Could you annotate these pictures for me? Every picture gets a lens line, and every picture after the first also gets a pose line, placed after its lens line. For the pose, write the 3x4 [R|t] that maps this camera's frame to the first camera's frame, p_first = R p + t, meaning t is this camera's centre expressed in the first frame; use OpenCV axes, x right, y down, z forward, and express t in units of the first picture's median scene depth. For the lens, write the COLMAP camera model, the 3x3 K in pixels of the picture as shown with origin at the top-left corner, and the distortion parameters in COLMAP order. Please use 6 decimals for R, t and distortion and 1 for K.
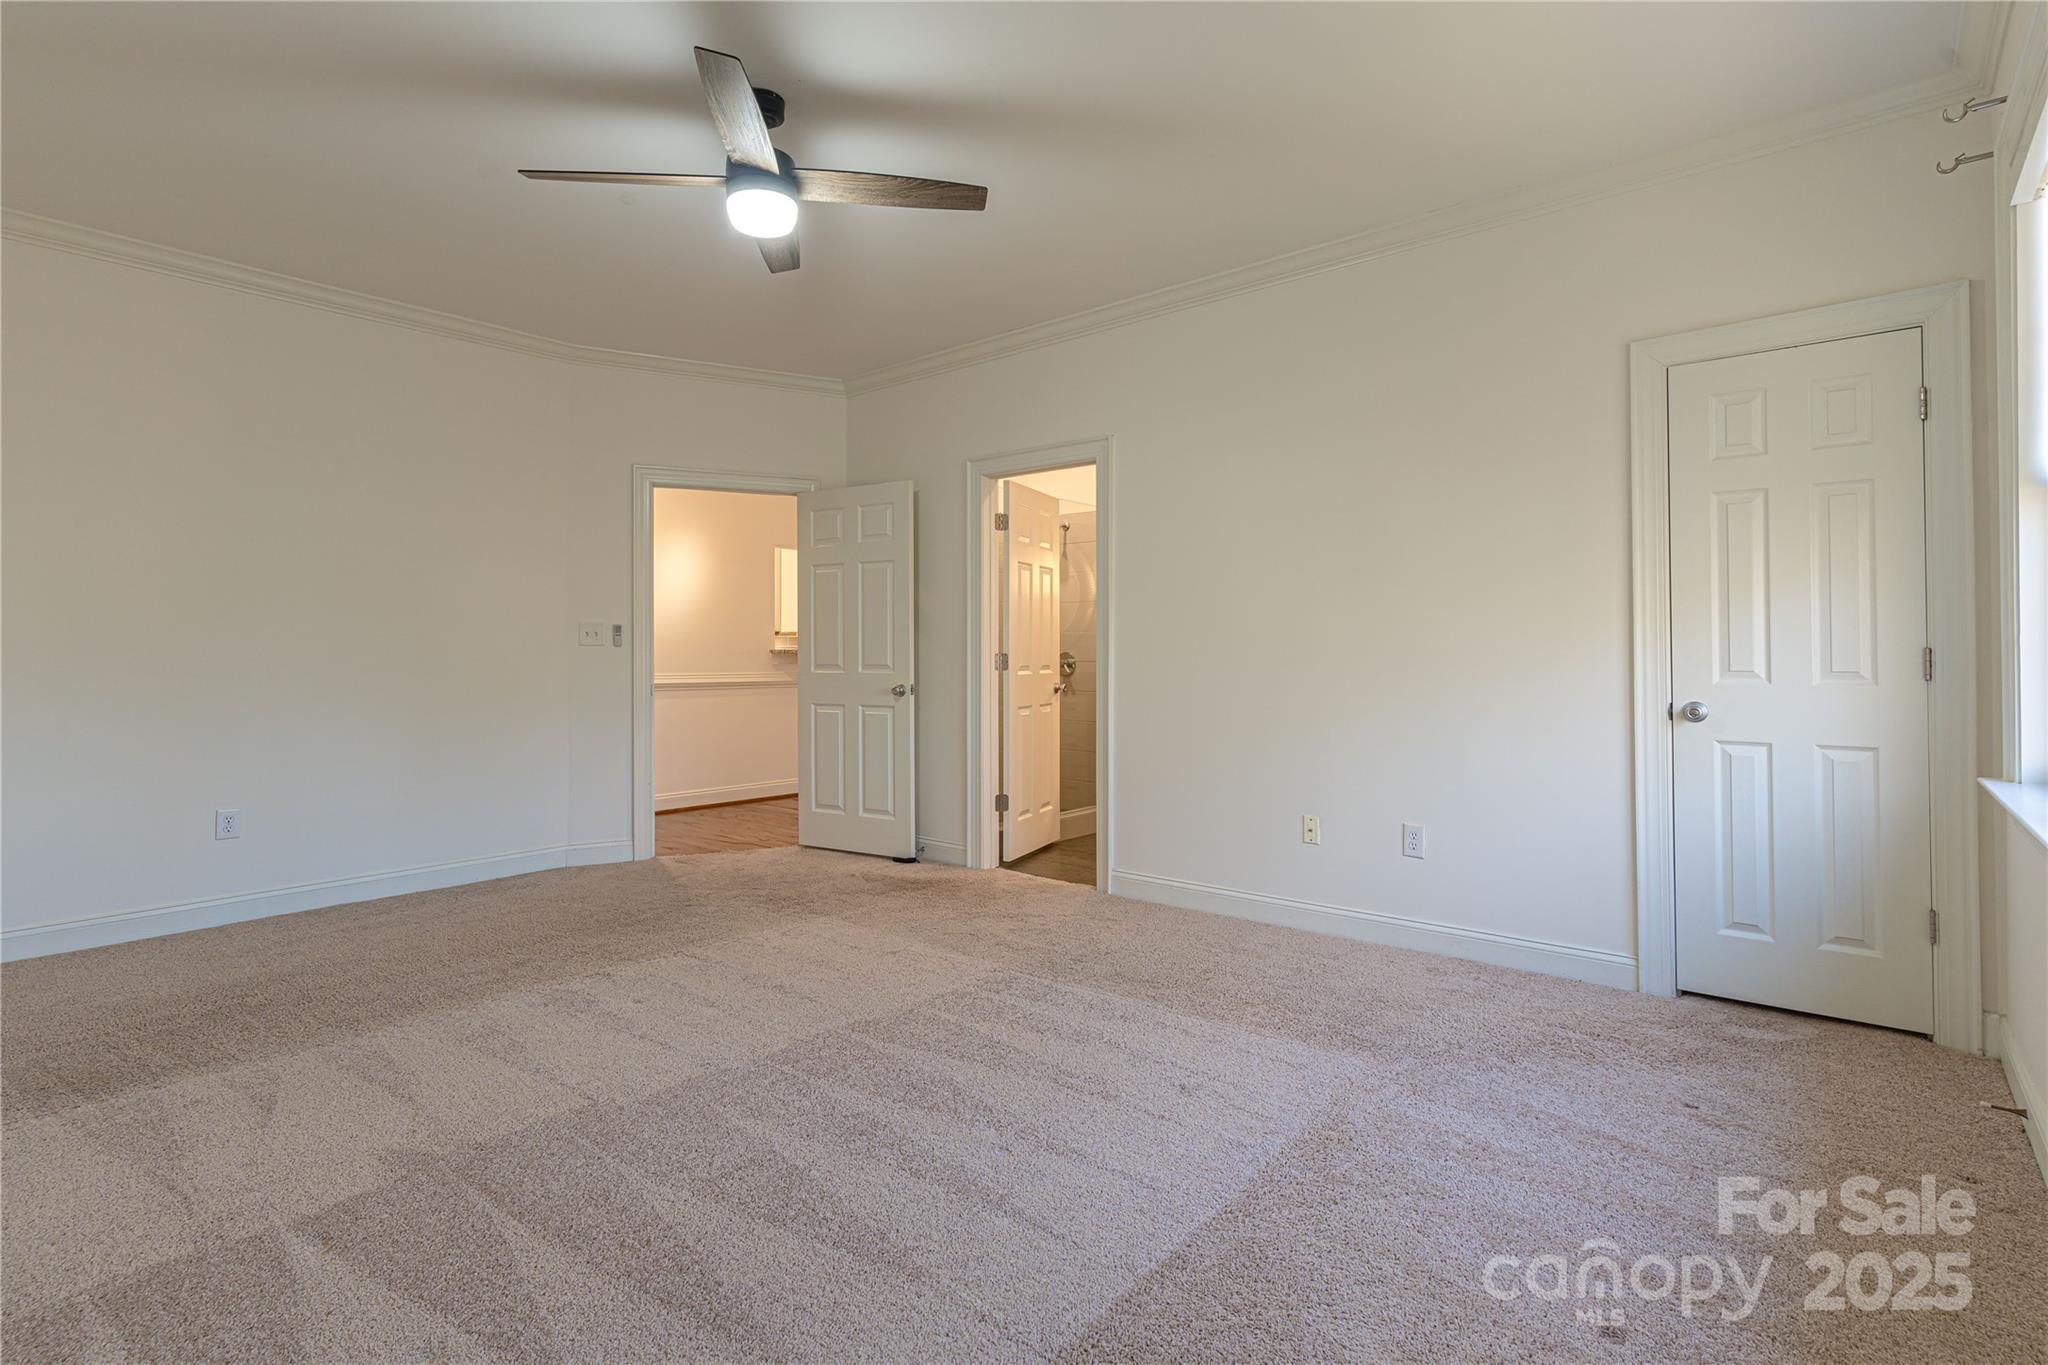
lens RADIAL K [[994.2, 0, 1023.5], [0, 994.2, 642.3], [0, 0, 1]] dist [0.001423, 0.000180]
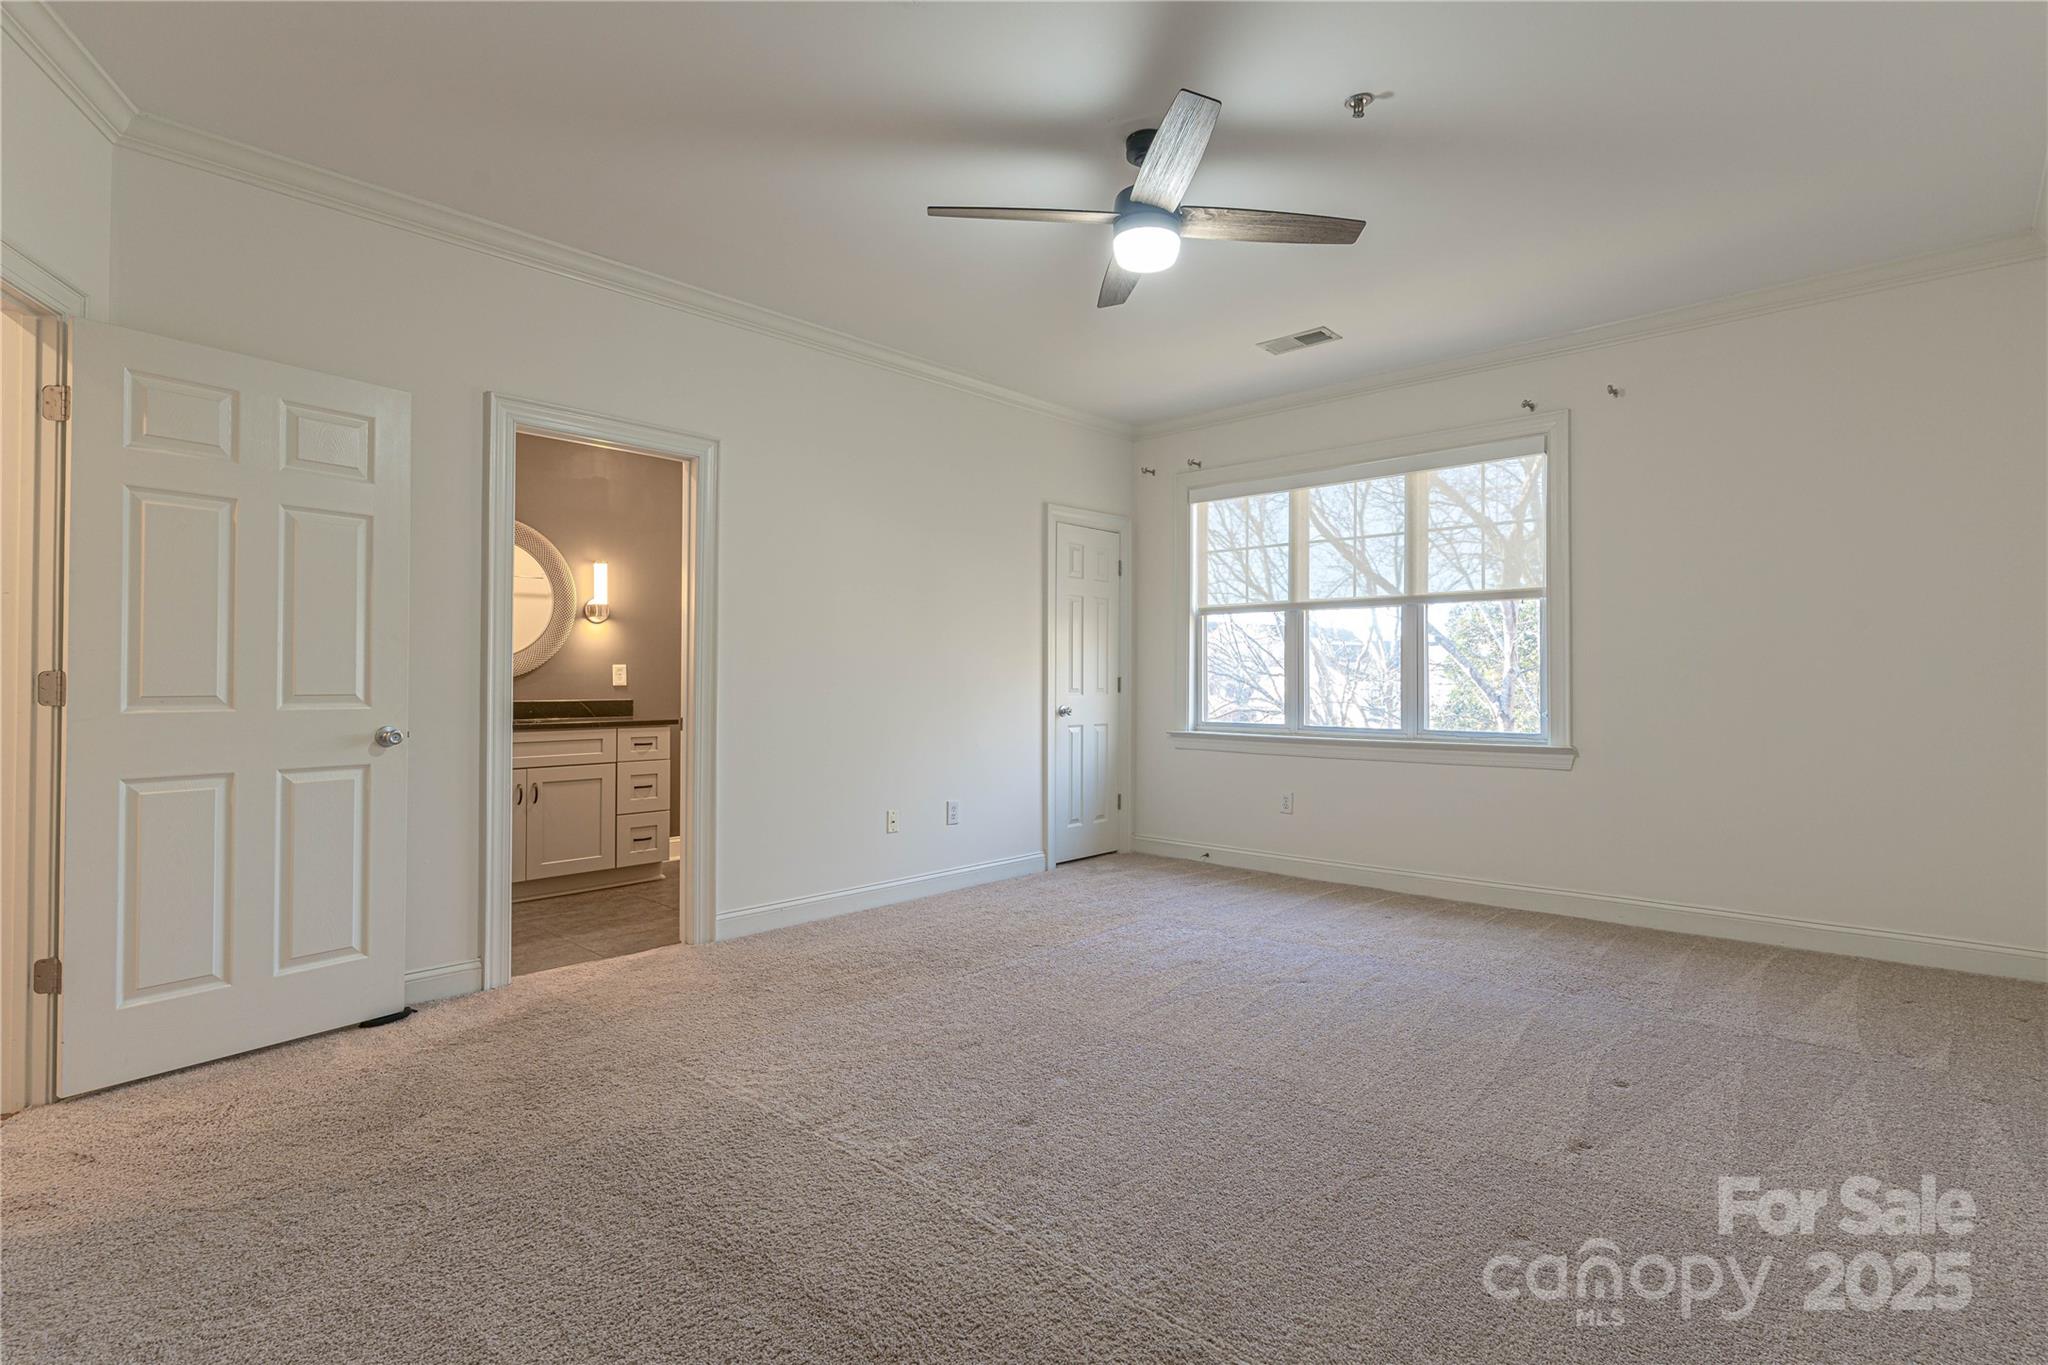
lens RADIAL K [[977.4, 0, 1031.8], [0, 977.4, 679.1], [0, 0, 1]] dist [0.002525, 0.000047]
pose [[0.051110, 0.005618, 0.998677, -0.952960], [-0.011825, 0.999917, -0.005019, 0.016613], [-0.998623, -0.011553, 0.051173, 0.798671]]
